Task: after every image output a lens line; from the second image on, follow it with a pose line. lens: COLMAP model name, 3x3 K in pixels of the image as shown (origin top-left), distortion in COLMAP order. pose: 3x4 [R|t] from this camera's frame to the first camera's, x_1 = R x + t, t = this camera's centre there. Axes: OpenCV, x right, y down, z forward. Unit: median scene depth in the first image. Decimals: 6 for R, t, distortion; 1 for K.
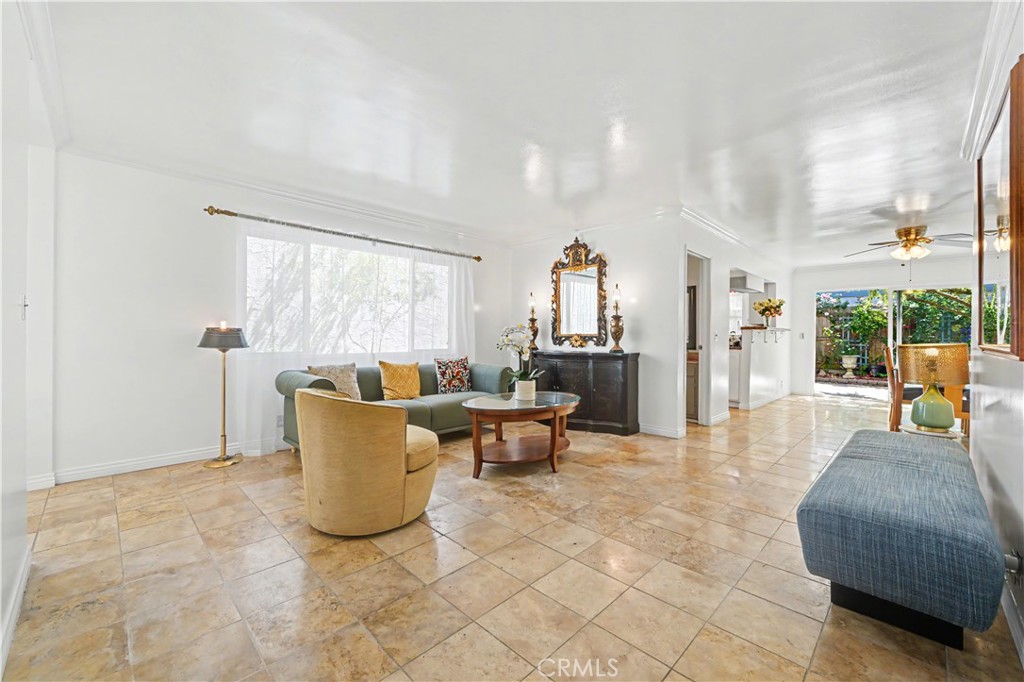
lens RADIAL K [[405.6, 0, 514.9], [0, 405.6, 334.7], [0, 0, 1]] dist [-0.001312, -0.000207]
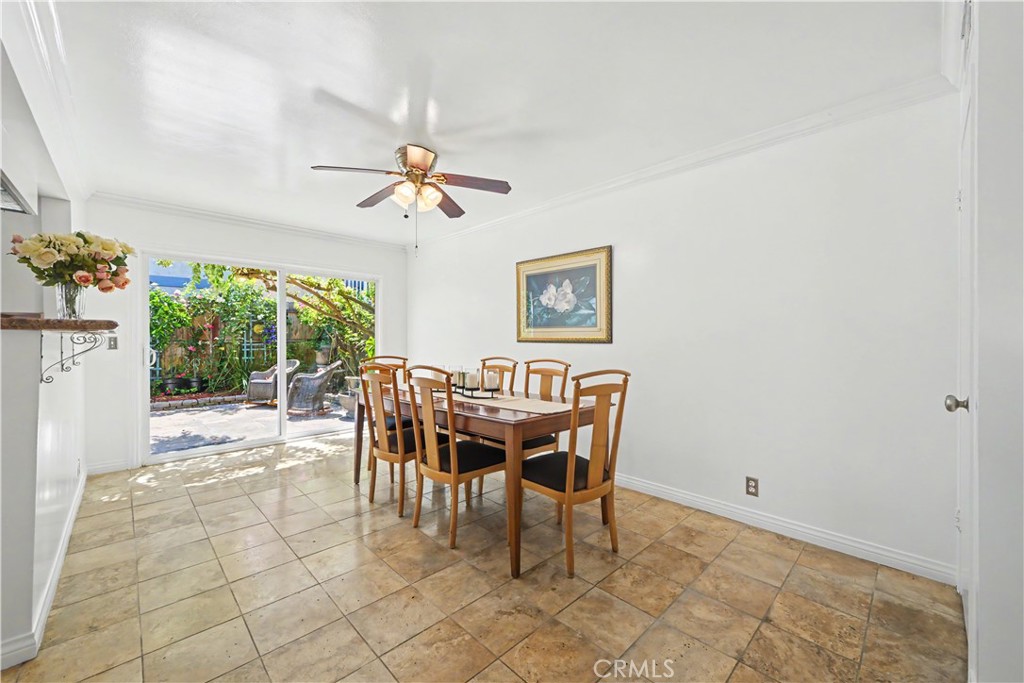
lens RADIAL K [[405.6, 0, 516.2], [0, 405.6, 336.1], [0, 0, 1]] dist [-0.001312, -0.000207]
pose [[0.016067, -0.004125, 0.999862, 0.191503], [0.000615, 0.999991, 0.004116, -0.003260], [-0.999871, 0.000549, 0.016070, 0.408856]]
